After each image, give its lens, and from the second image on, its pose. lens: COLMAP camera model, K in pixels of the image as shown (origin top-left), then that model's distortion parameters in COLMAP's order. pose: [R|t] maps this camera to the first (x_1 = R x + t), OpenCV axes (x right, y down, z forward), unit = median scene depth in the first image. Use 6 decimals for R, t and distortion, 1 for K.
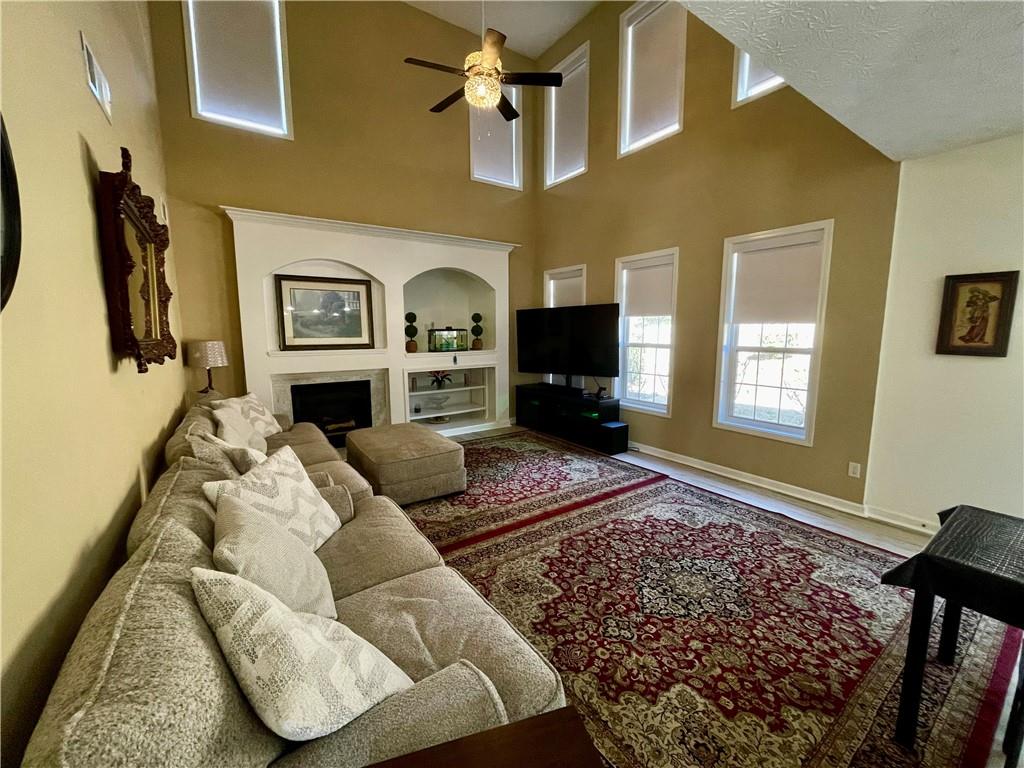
lens RADIAL K [[415.1, 0, 511.6], [0, 415.1, 382.6], [0, 0, 1]] dist [-0.002616, -0.000215]
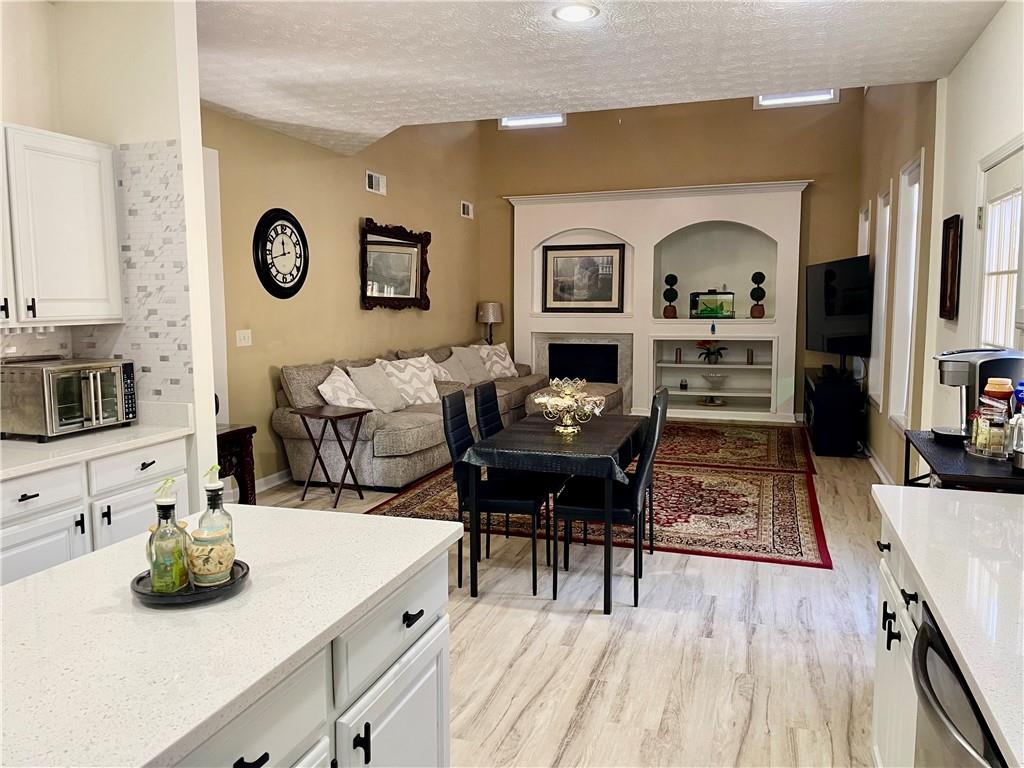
lens RADIAL K [[775.7, 0, 512.5], [0, 775.7, 382.6], [0, 0, 1]] dist [0.068587, 0.000766]
pose [[0.607108, 0.086962, -0.789847, 0.998293], [-0.098865, 0.994537, 0.033507, 0.047456], [0.788445, 0.057746, 0.612388, -0.331086]]
